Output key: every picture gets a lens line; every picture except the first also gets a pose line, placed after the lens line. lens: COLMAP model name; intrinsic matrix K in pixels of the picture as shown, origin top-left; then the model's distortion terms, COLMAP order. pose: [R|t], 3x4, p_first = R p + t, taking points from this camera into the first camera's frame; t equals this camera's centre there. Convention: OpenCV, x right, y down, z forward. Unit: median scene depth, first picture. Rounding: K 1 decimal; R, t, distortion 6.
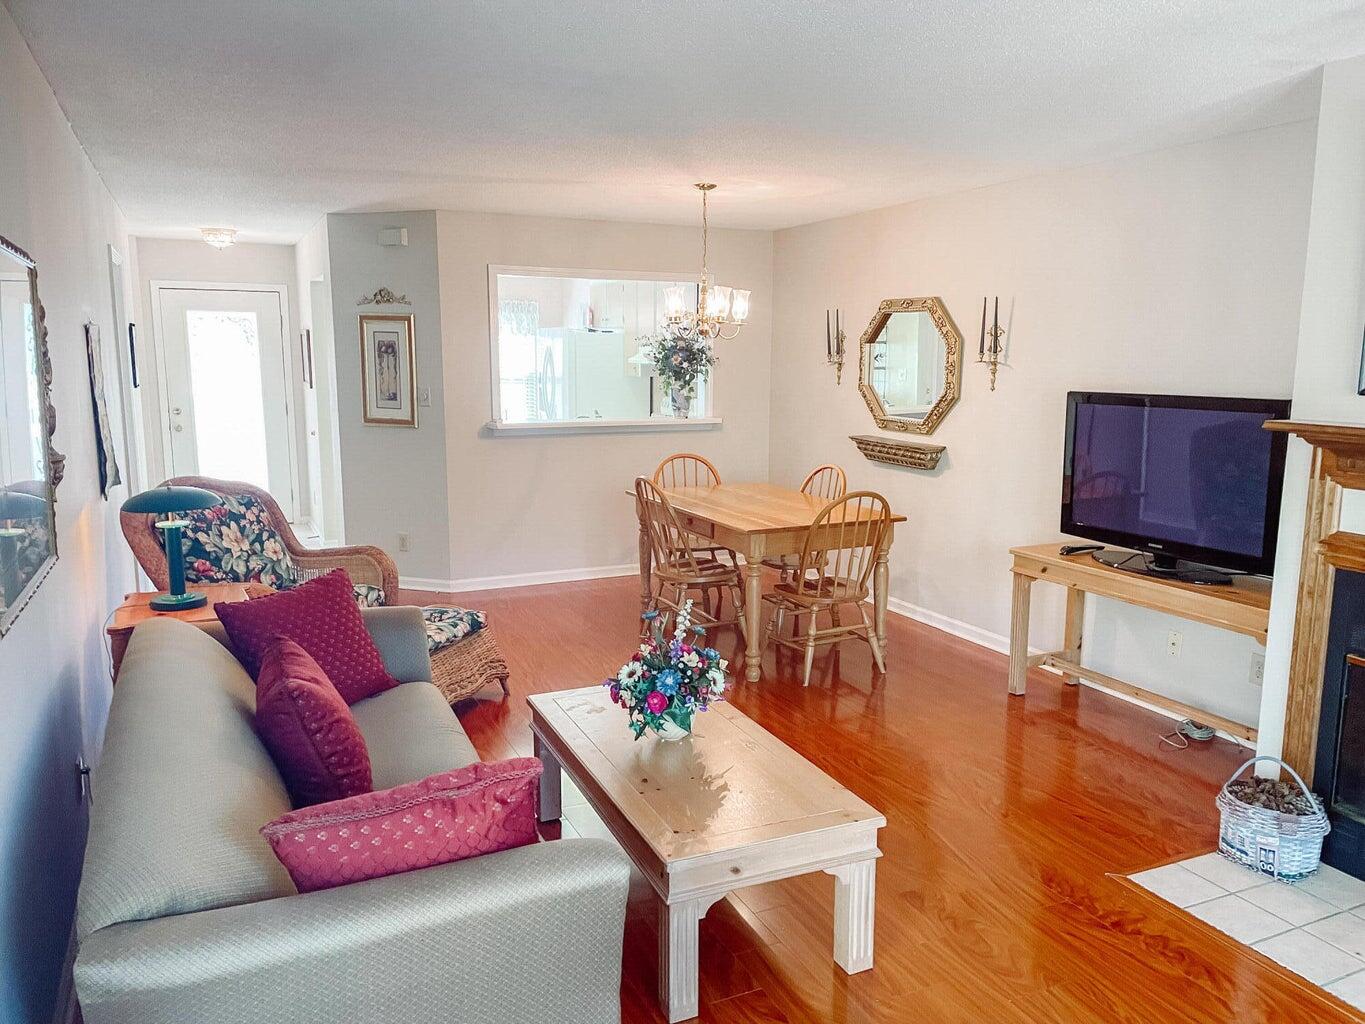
lens RADIAL K [[1025.2, 0, 693.2], [0, 1025.2, 510.0], [0, 0, 1]] dist [0.066618, -0.066144]
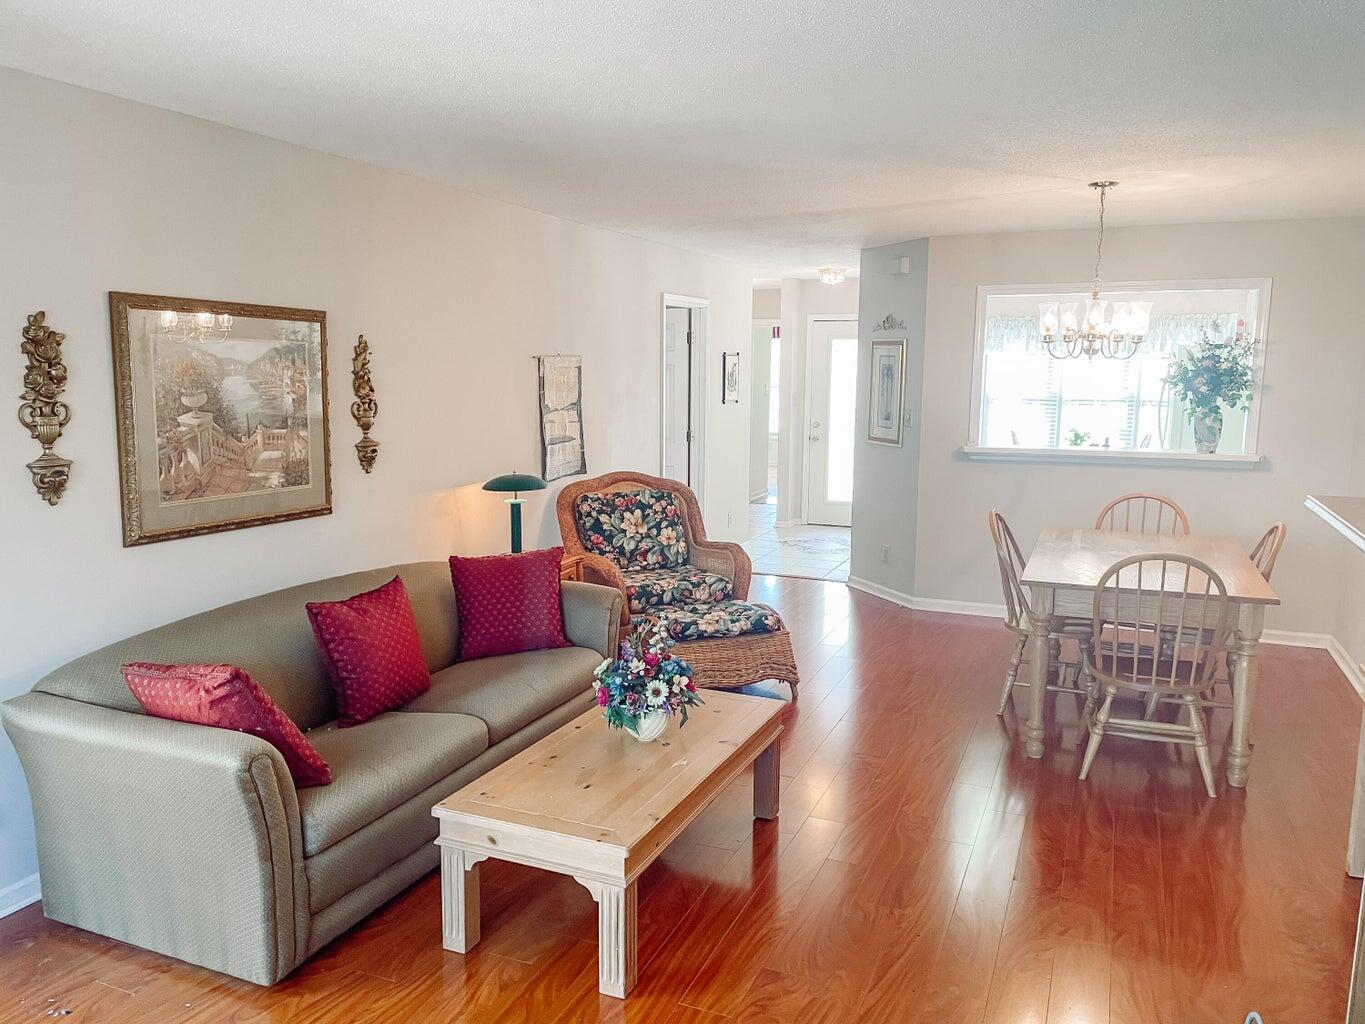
lens RADIAL K [[1025.2, 0, 690.4], [0, 1025.2, 513.9], [0, 0, 1]] dist [0.066618, -0.066144]
pose [[0.667187, 0.104621, -0.737506, 0.513437], [-0.115145, 0.992672, 0.036651, -0.036107], [0.735937, 0.060467, 0.674345, 0.200339]]
